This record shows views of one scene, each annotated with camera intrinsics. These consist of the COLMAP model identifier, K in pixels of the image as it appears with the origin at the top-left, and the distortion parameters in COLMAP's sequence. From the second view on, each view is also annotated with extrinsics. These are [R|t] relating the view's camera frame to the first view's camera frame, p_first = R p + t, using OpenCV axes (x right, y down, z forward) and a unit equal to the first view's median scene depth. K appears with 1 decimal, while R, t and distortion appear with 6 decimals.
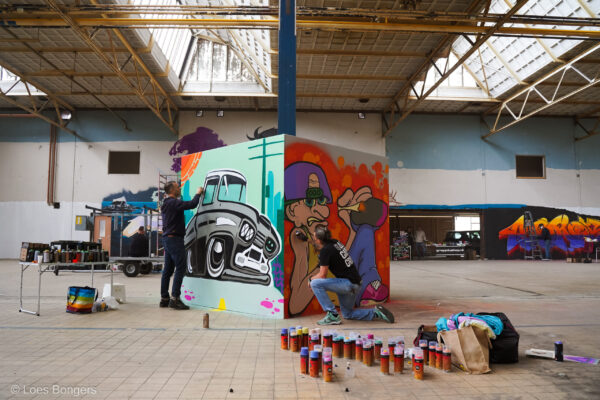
lens RADIAL K [[483.7, 0, 300.5], [0, 483.7, 201.6], [0, 0, 1]] dist [-0.076725, 0.012492]
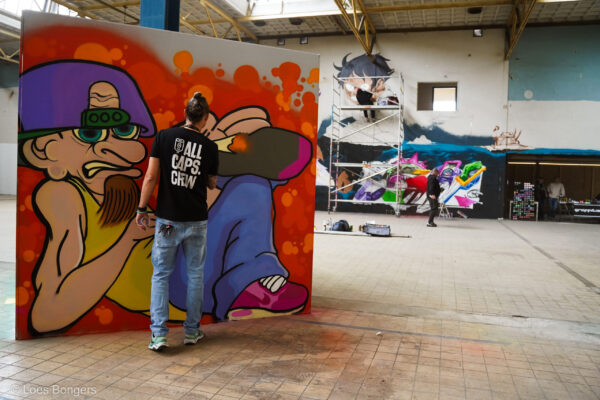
lens RADIAL K [[483.7, 0, 299.0], [0, 483.7, 197.5], [0, 0, 1]] dist [-0.076725, 0.012492]
pose [[0.941362, 0.039311, -0.335101, 0.126612], [-0.003023, 0.994132, 0.108131, 0.003966], [0.337385, -0.100778, 0.935957, 0.167390]]
